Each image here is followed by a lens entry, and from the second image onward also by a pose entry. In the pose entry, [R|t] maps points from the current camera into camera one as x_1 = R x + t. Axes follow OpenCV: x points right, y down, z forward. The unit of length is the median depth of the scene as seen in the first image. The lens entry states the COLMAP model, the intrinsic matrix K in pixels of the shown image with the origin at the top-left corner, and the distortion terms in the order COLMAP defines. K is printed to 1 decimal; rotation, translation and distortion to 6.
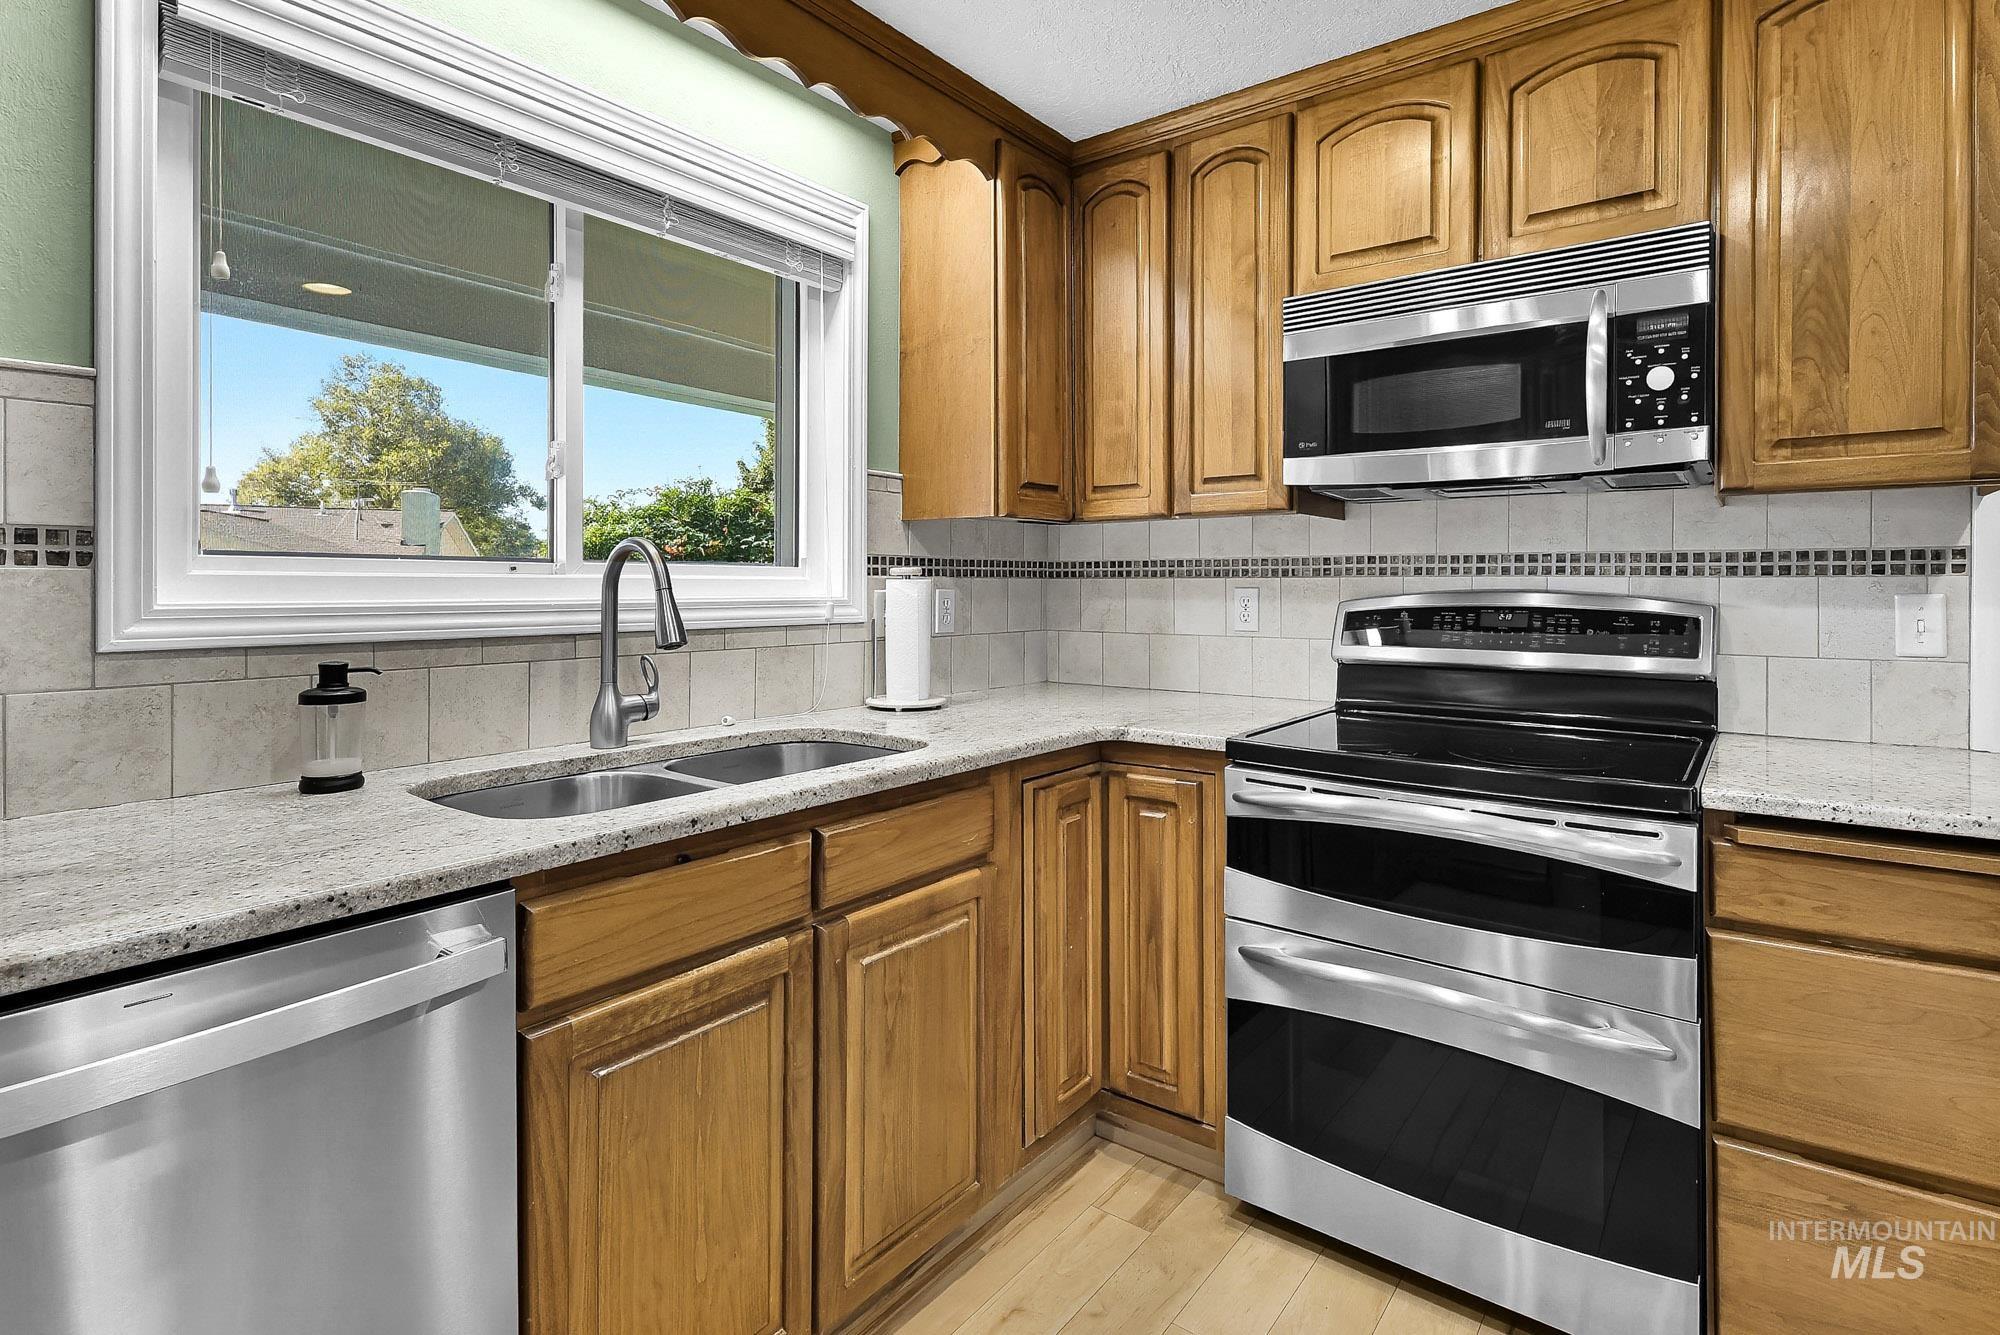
lens RADIAL K [[977.7, 0, 1067.8], [0, 977.7, 584.7], [0, 0, 1]] dist [0.011964, 0.000988]
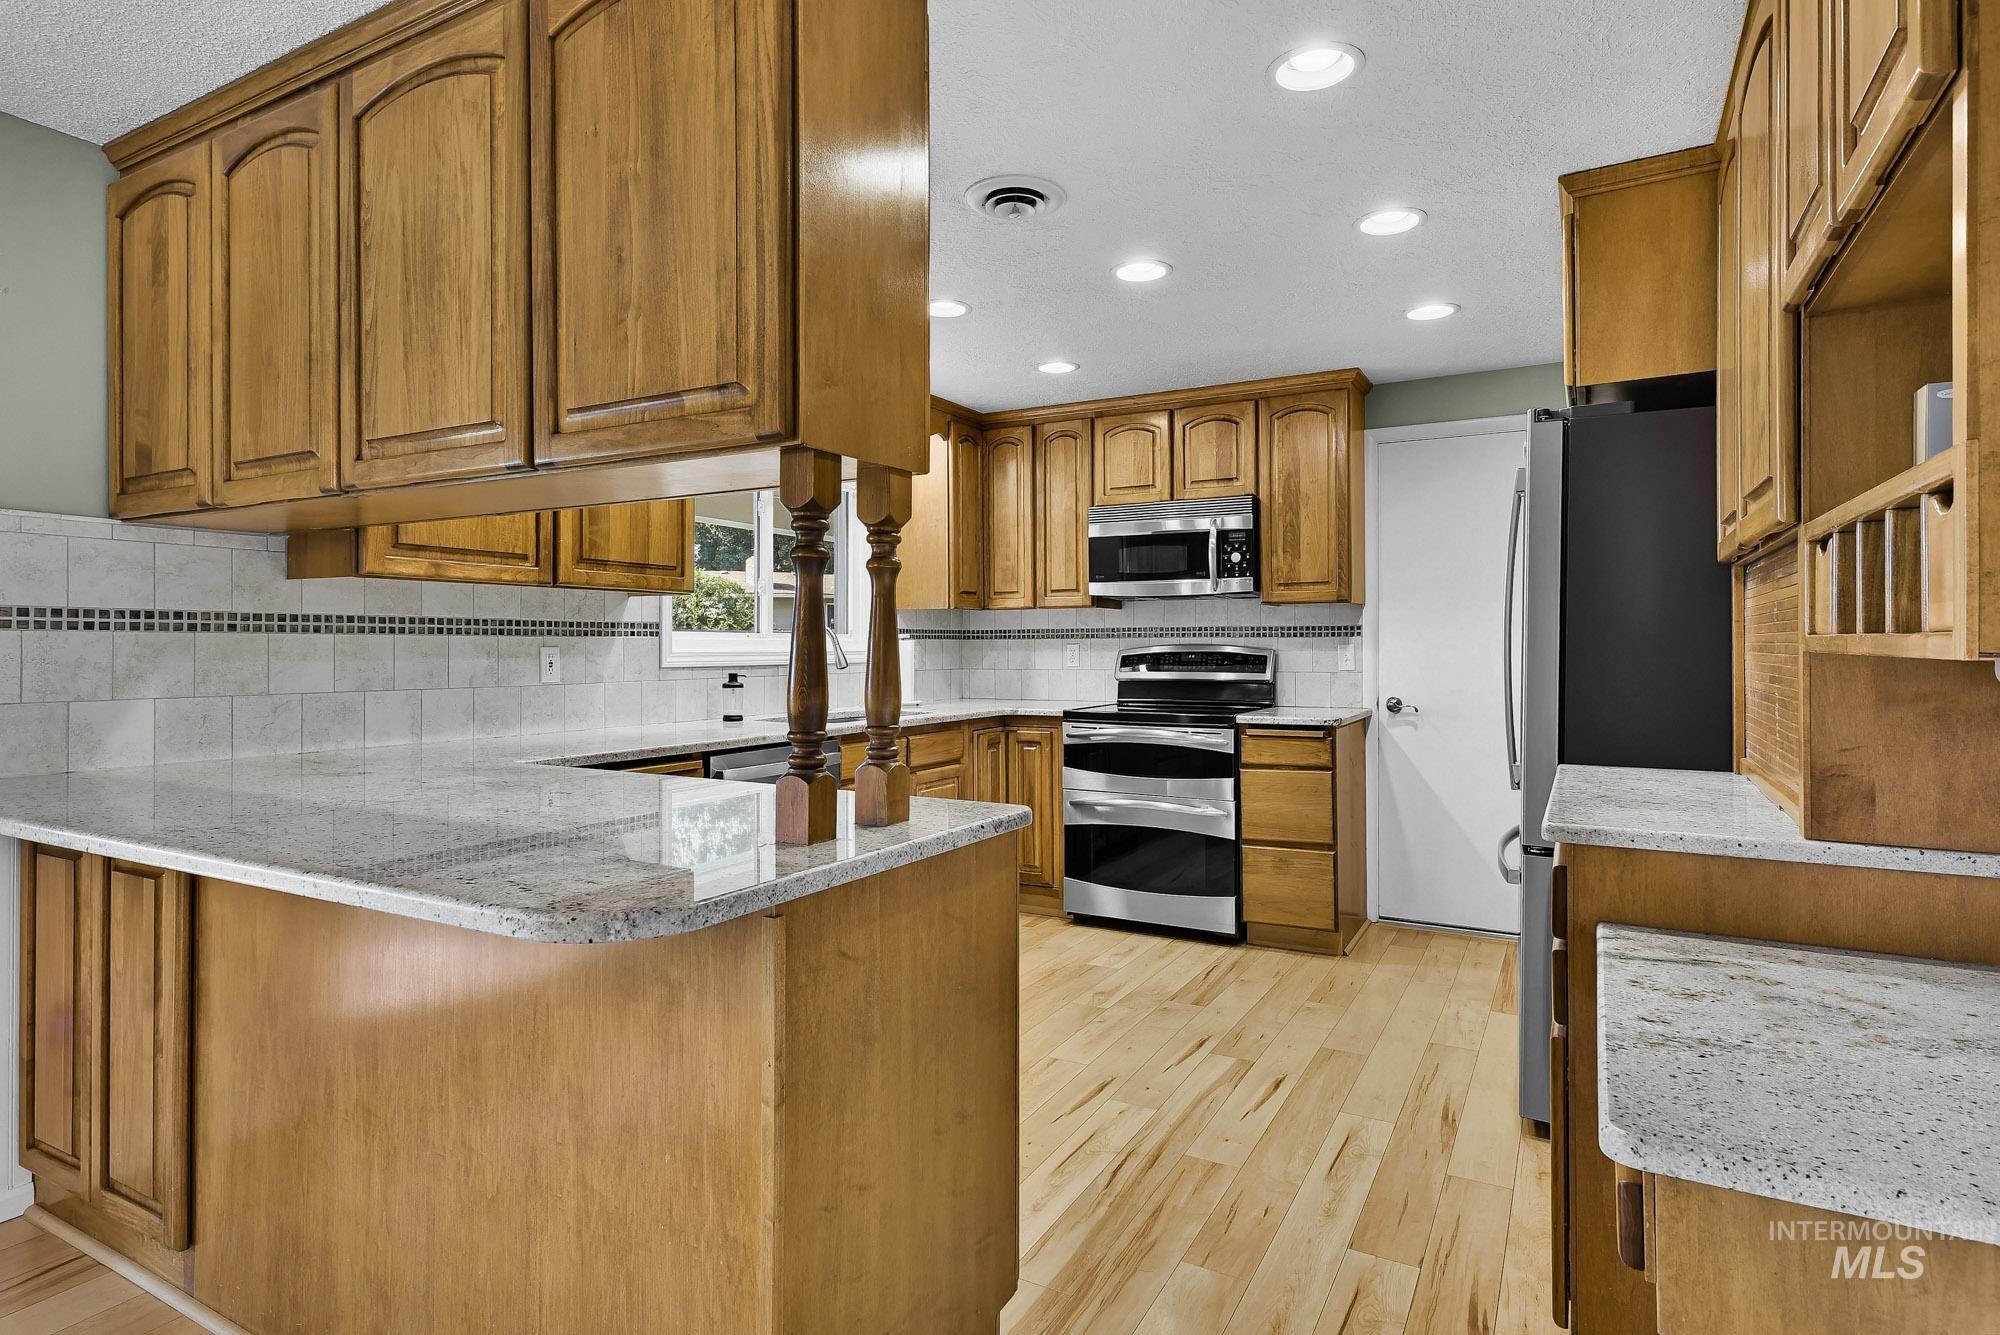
lens RADIAL K [[1038.4, 0, 1017.0], [0, 1038.4, 644.7], [0, 0, 1]] dist [0.005600, 0.001786]
pose [[0.993032, -0.005722, 0.117710, -0.228505], [0.005904, 0.999982, -0.001191, 0.008474], [-0.117701, 0.001877, 0.993047, -1.386895]]
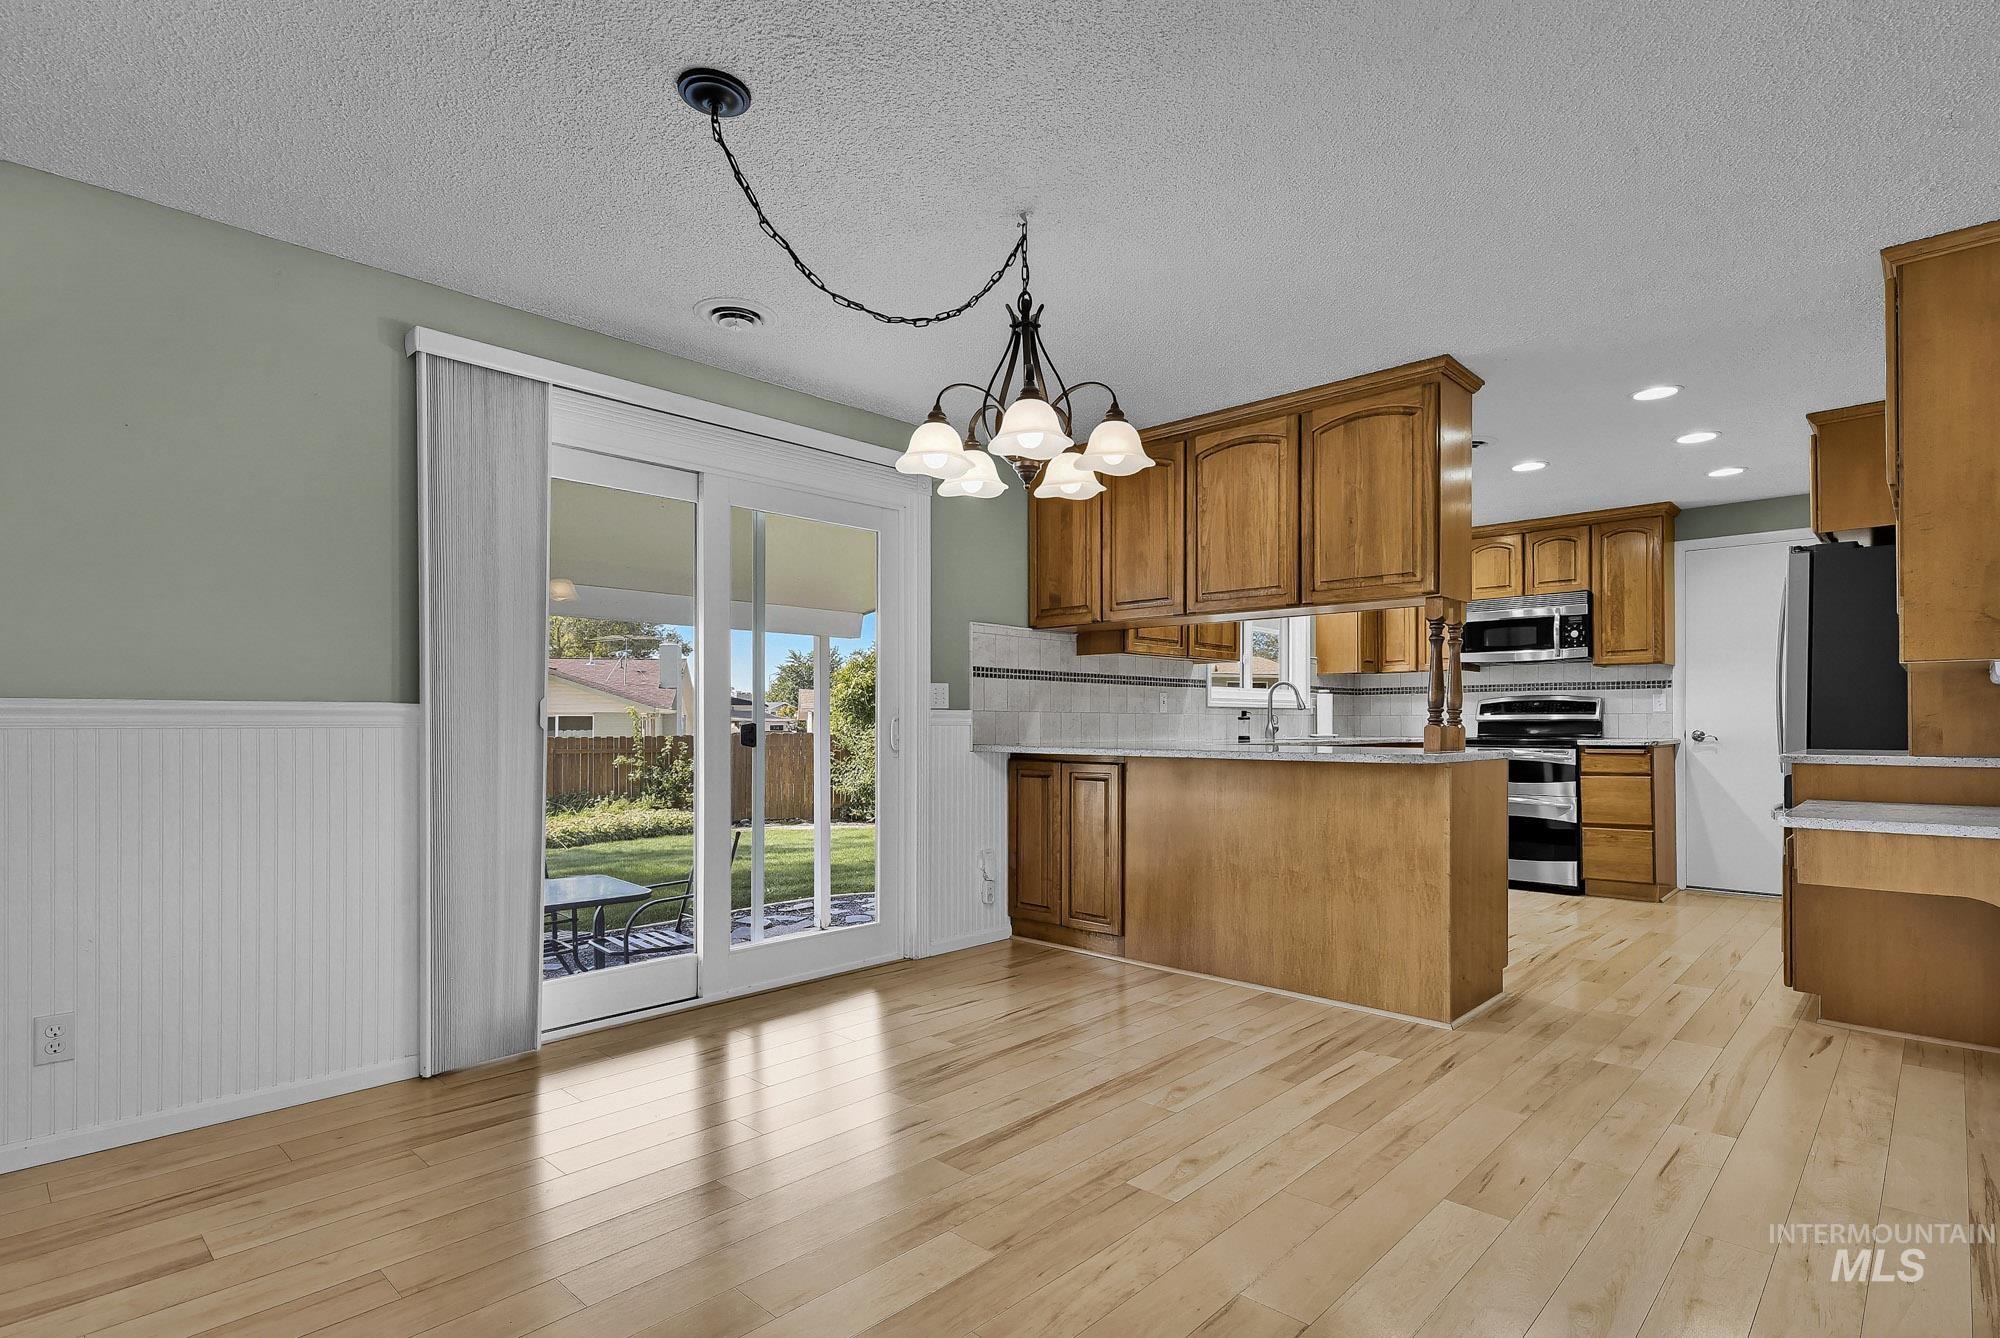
lens RADIAL K [[990.9, 0, 1037.9], [0, 990.9, 719.9], [0, 0, 1]] dist [0.016122, 0.000948]
pose [[0.993262, -0.006133, -0.115727, -0.845806], [0.005636, 0.999973, -0.004616, 0.101204], [0.115752, 0.003933, 0.993270, -2.593073]]
